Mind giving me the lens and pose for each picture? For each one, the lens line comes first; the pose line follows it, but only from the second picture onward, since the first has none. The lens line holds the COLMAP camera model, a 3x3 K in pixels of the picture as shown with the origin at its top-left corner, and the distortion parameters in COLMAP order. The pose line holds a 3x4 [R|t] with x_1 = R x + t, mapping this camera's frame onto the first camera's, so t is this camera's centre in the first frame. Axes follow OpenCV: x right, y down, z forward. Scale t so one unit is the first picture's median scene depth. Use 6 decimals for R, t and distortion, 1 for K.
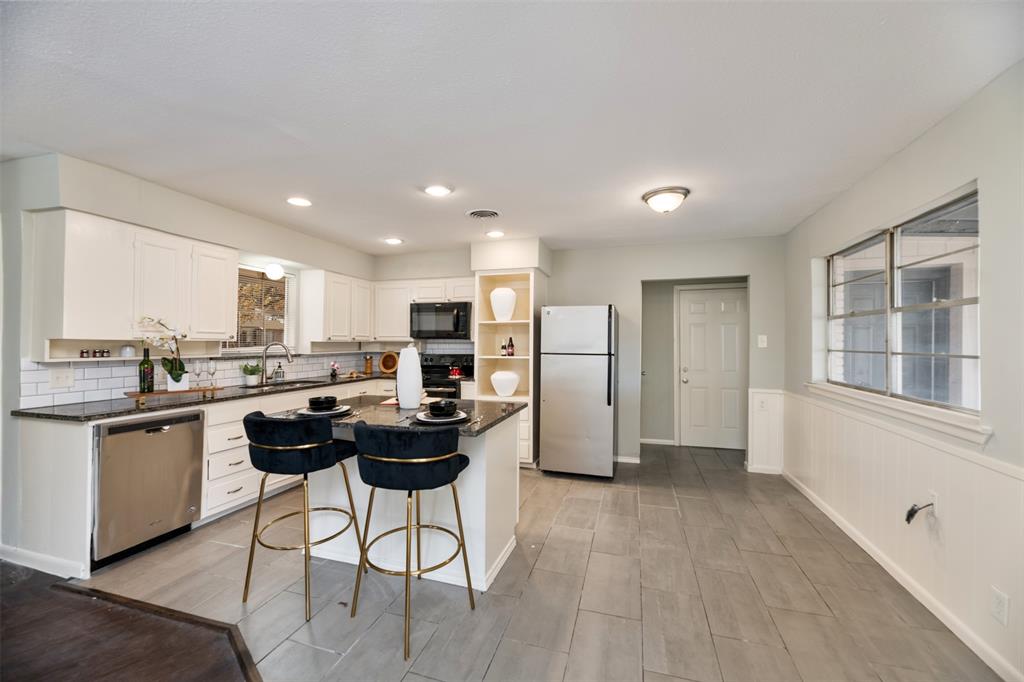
lens RADIAL K [[416.5, 0, 508.7], [0, 416.5, 336.2], [0, 0, 1]] dist [-0.001041, -0.000047]
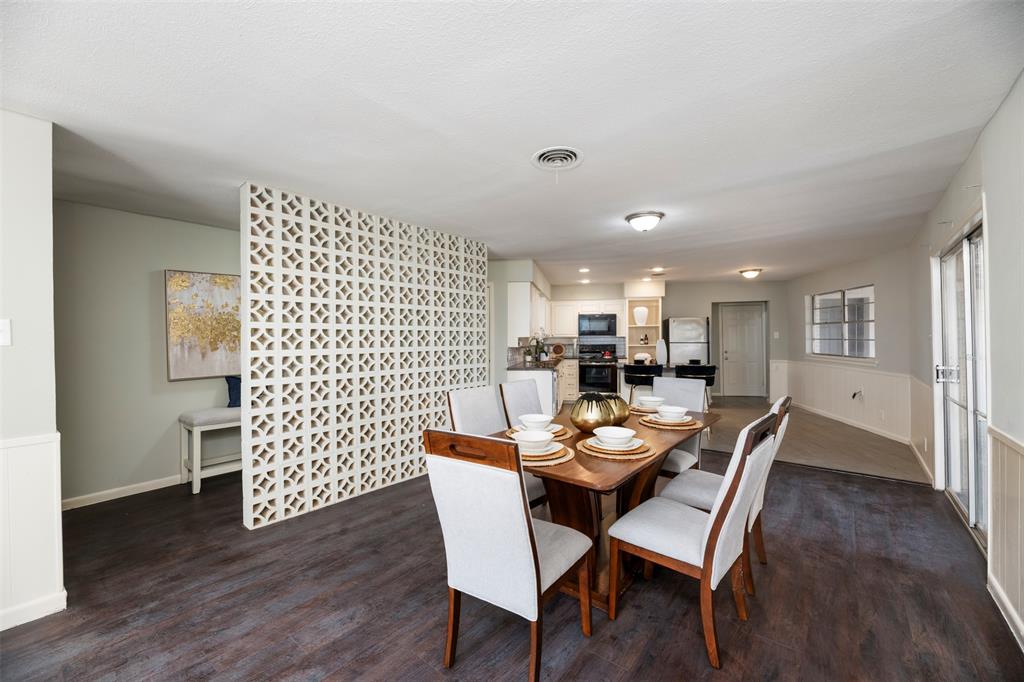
lens RADIAL K [[416.5, 0, 508.7], [0, 416.5, 336.2], [0, 0, 1]] dist [-0.001041, -0.000047]
pose [[0.990190, -0.010352, 0.139340, -0.833079], [0.008917, 0.999901, 0.010918, -0.013096], [-0.139439, -0.009568, 0.990184, -0.700876]]
